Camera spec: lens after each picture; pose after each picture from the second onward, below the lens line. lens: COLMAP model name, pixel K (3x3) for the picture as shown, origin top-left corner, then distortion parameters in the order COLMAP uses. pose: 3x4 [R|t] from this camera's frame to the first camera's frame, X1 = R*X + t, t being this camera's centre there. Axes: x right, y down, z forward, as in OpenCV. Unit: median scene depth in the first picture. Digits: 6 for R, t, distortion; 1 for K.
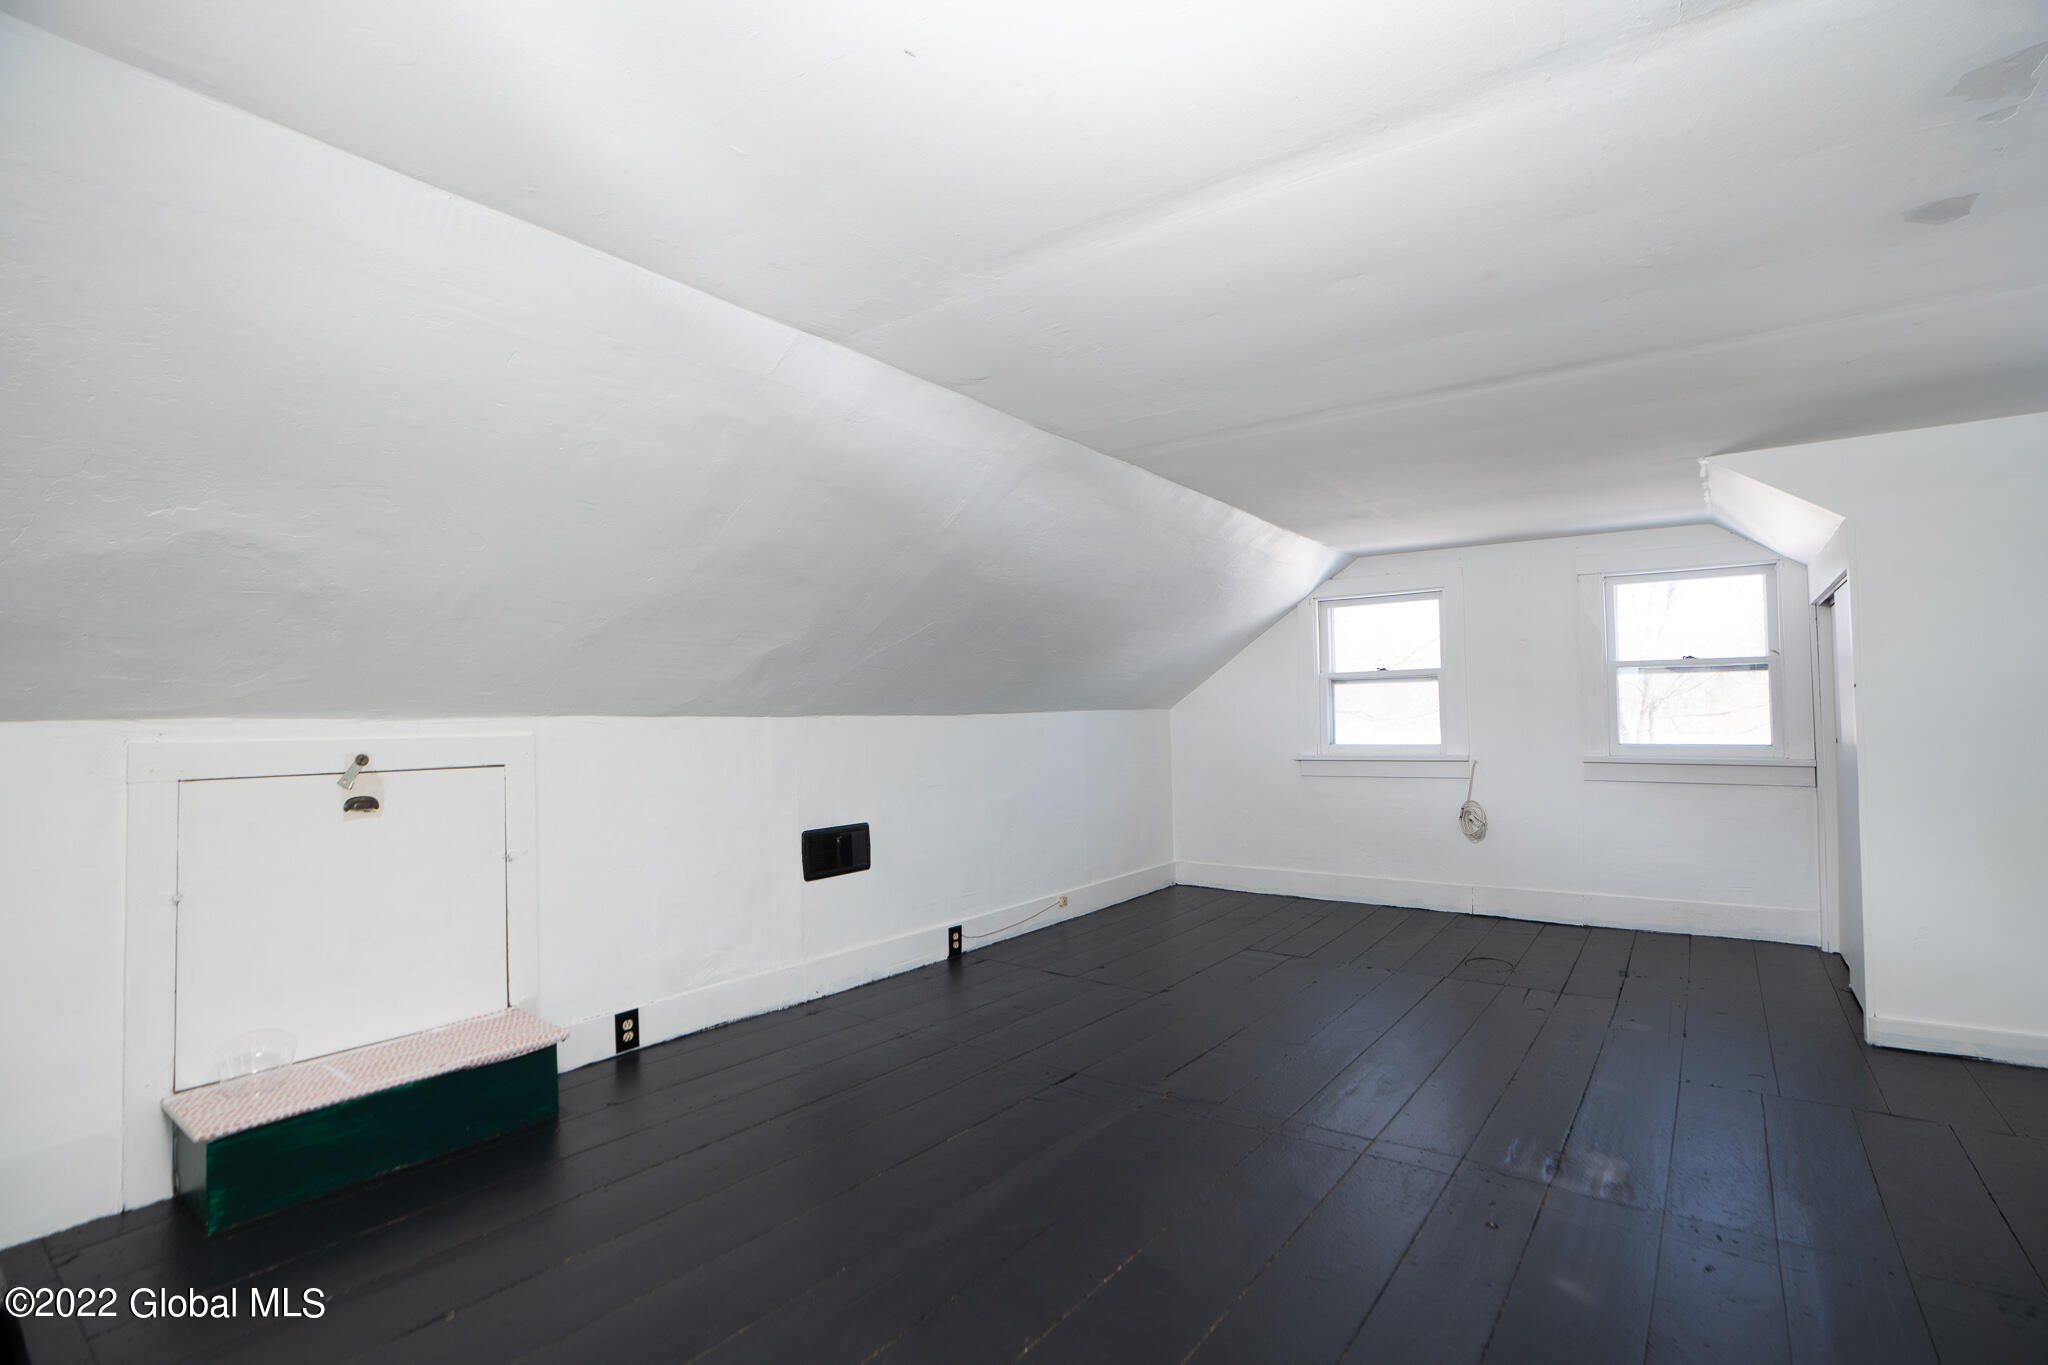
lens RADIAL K [[1001.4, 0, 1013.3], [0, 1001.4, 690.2], [0, 0, 1]] dist [-0.060925, 0.029411]
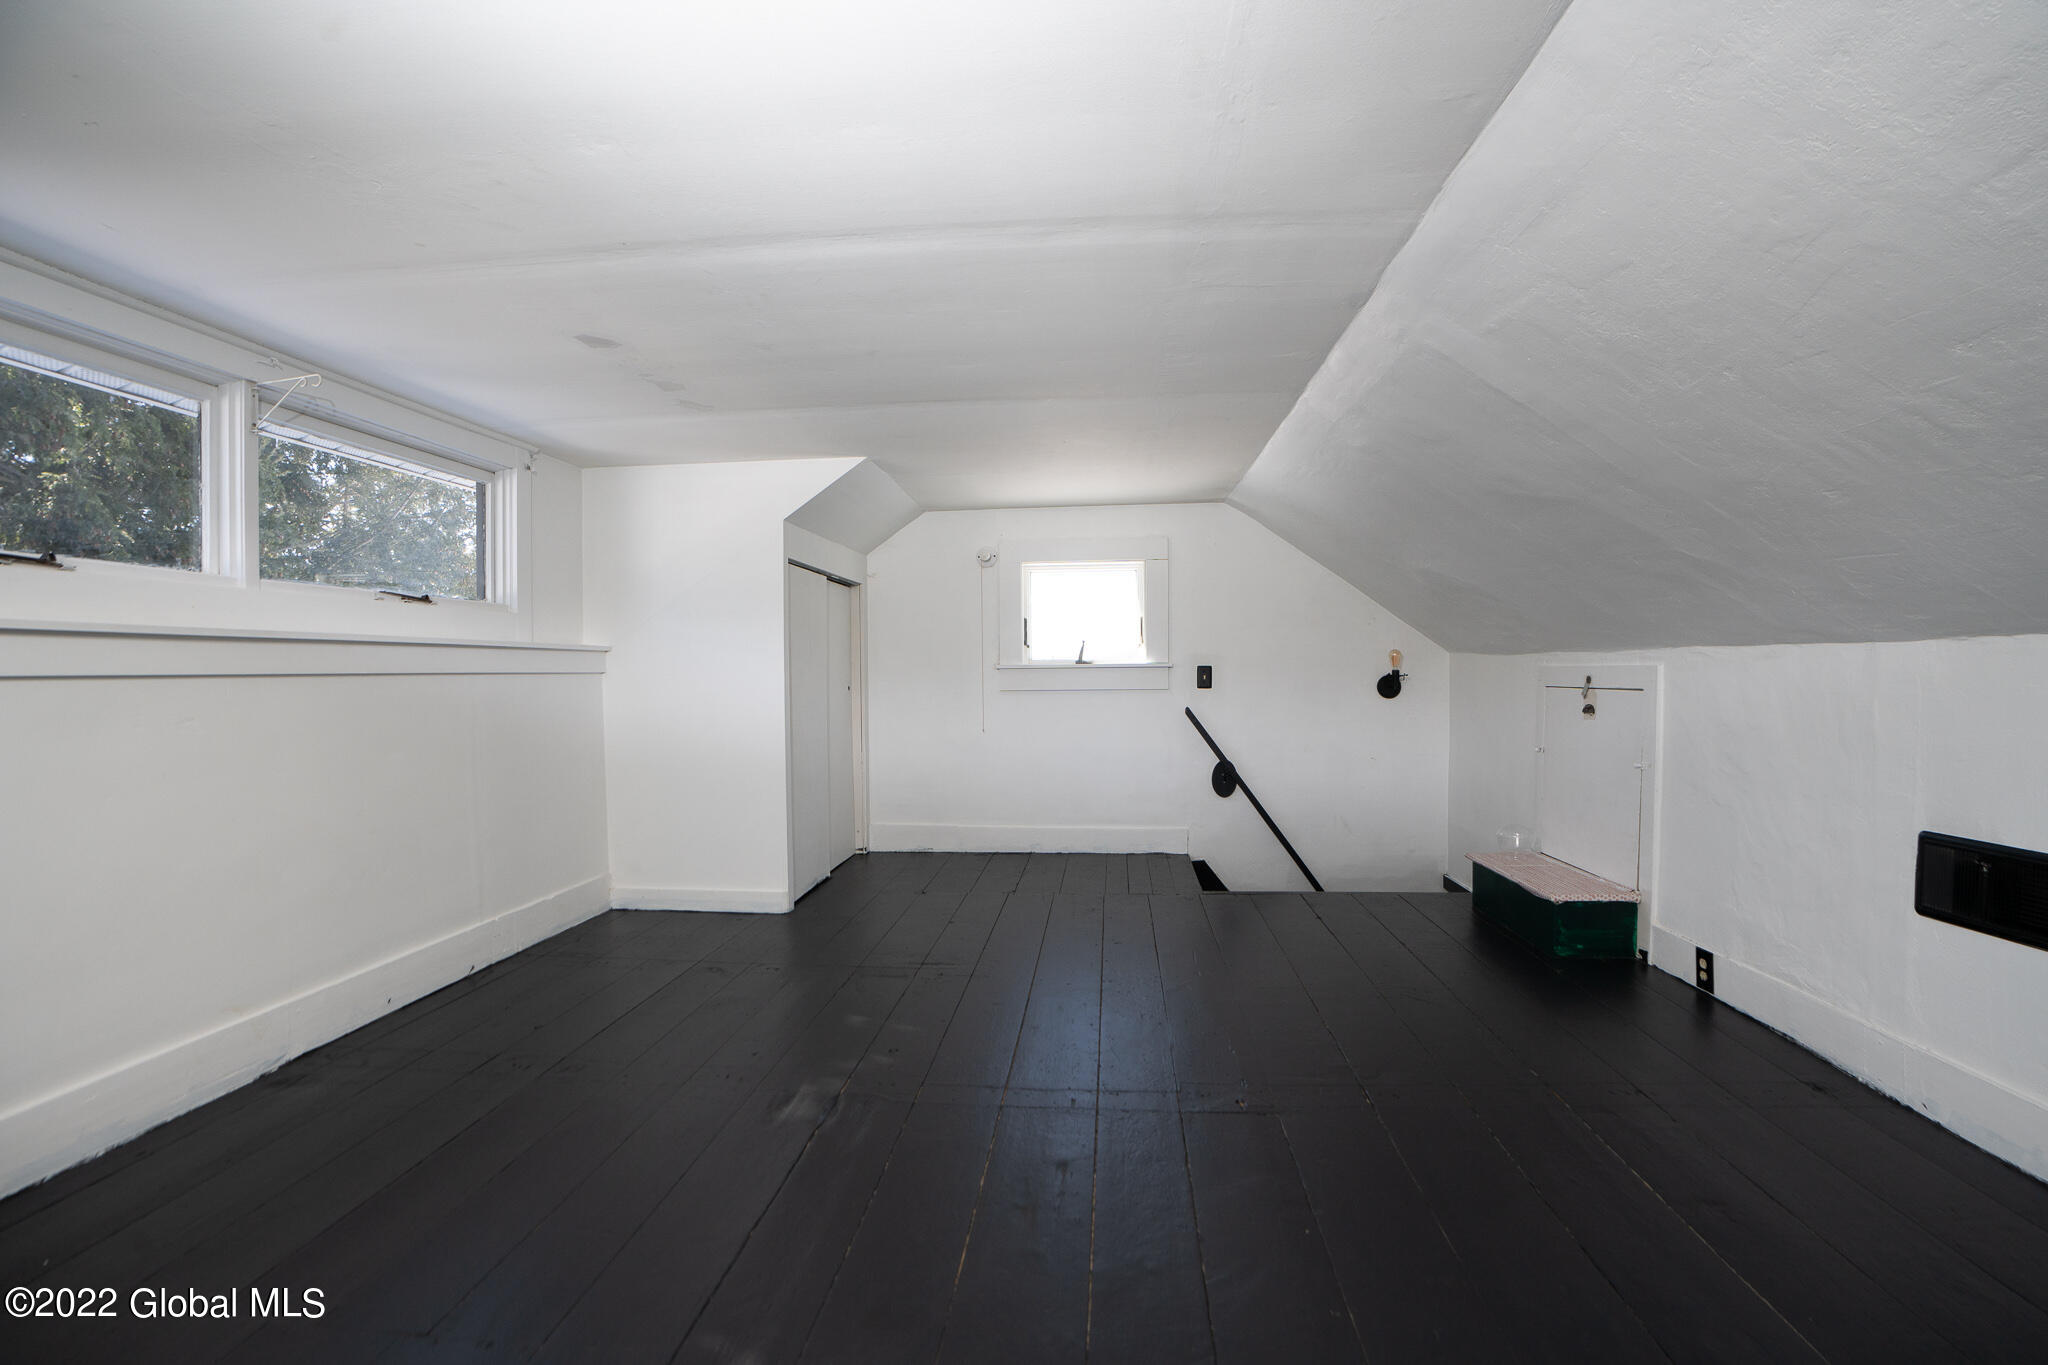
lens RADIAL K [[1001.4, 0, 1013.3], [0, 1001.4, 690.2], [0, 0, 1]] dist [-0.060925, 0.029411]
pose [[-0.853222, 0.030373, -0.520662, 0.690111], [0.030948, 0.999492, 0.007589, 0.039439], [0.520628, -0.009638, -0.853729, 1.476211]]
